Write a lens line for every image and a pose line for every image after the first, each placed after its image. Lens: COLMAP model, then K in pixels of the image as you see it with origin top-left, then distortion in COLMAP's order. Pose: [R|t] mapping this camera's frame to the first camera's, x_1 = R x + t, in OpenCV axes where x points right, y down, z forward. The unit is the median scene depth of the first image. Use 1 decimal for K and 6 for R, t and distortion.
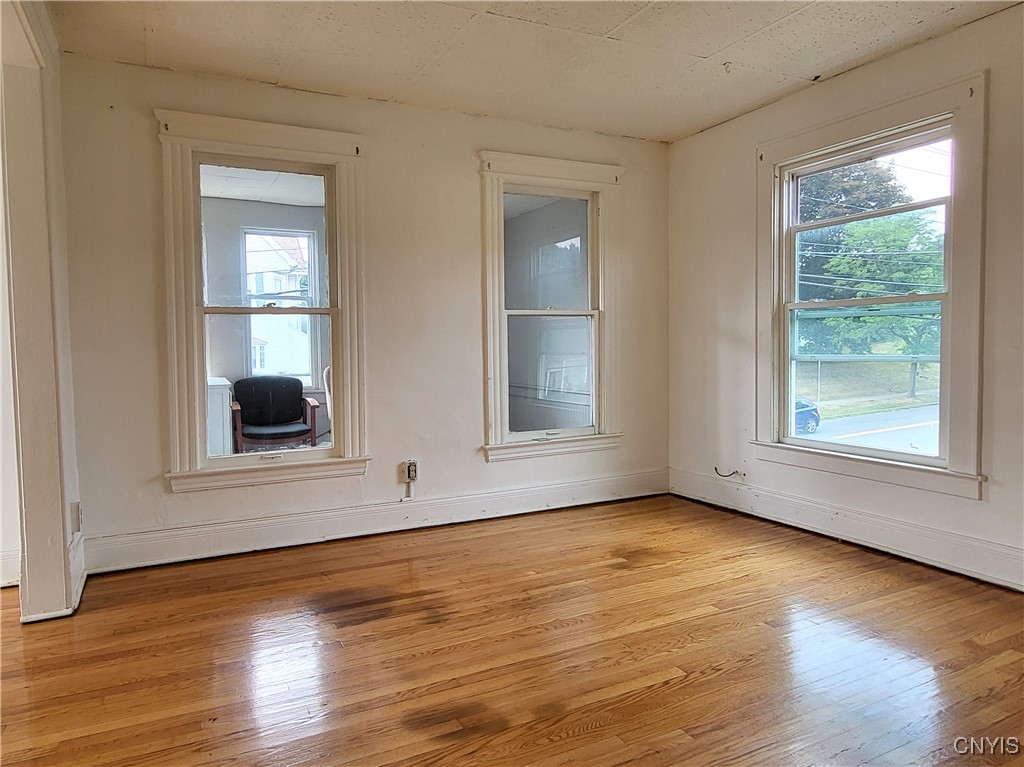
lens RADIAL K [[674.9, 0, 513.0], [0, 674.9, 378.7], [0, 0, 1]] dist [0.006740, -0.006165]
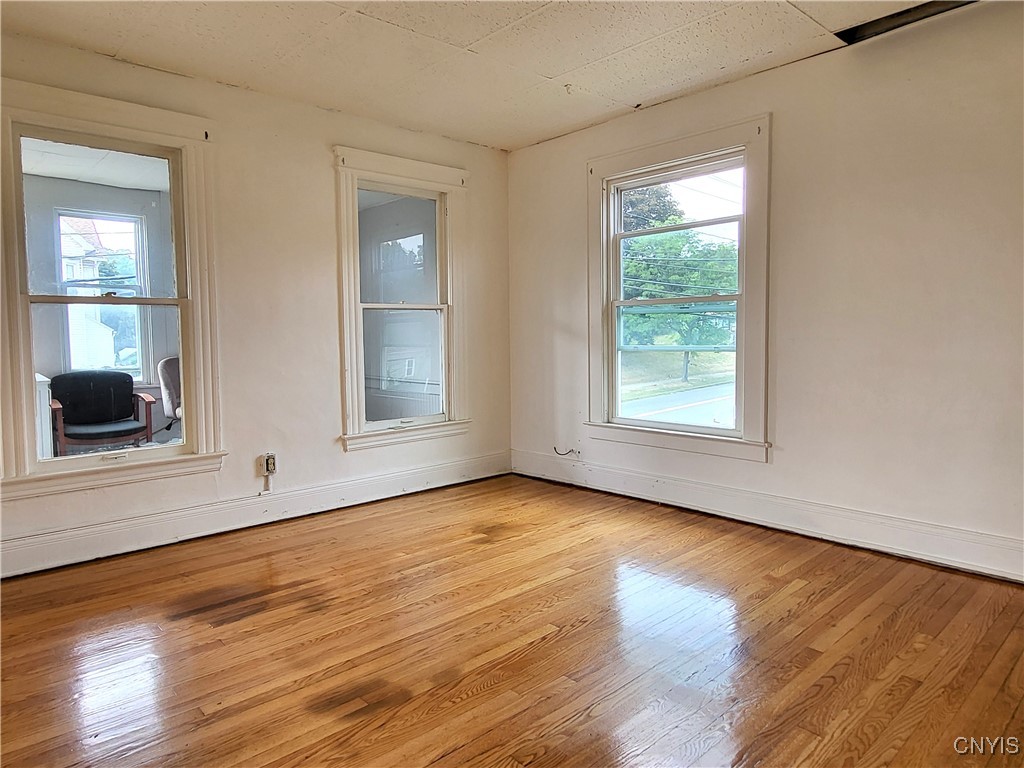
lens RADIAL K [[674.9, 0, 433.9], [0, 674.9, 380.7], [0, 0, 1]] dist [0.006740, -0.006165]
pose [[0.962831, -0.017378, 0.269544, -0.192042], [0.013820, 0.999791, 0.015093, 0.002216], [-0.269750, -0.010807, 0.962870, -0.020801]]
